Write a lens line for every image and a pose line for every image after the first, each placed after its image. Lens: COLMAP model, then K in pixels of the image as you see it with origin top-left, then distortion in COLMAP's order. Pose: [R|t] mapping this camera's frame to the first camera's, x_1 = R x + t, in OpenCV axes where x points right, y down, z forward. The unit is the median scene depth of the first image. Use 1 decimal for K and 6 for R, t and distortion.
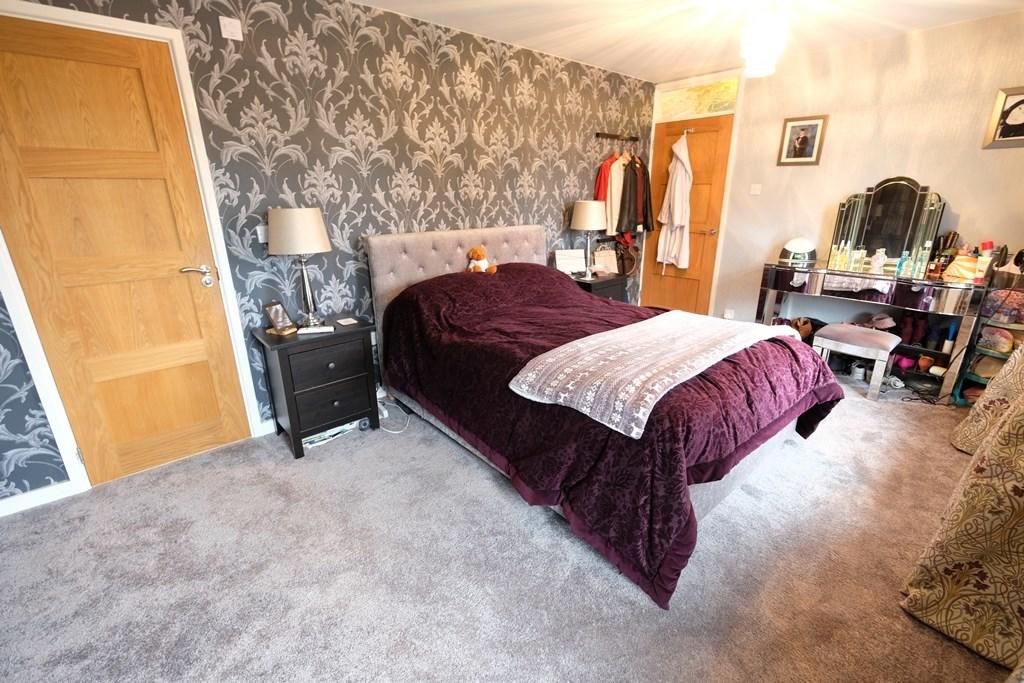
lens RADIAL K [[427.5, 0, 511.2], [0, 427.5, 328.6], [0, 0, 1]] dist [-0.001145, -0.000219]
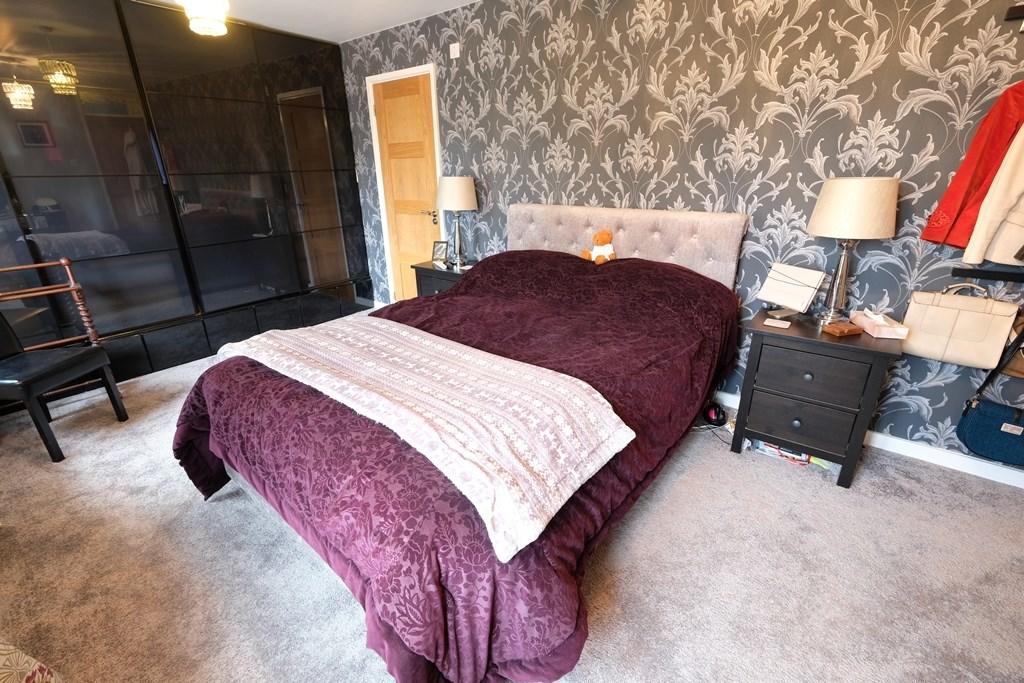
lens RADIAL K [[455.2, 0, 512.0], [0, 455.2, 341.5], [0, 0, 1]] dist [-0.002550, -0.000026]
pose [[0.200220, 0.359709, -0.911330, 0.829186], [-0.280351, 0.912305, 0.298500, -0.221974], [0.938784, 0.195727, 0.283506, 0.665352]]
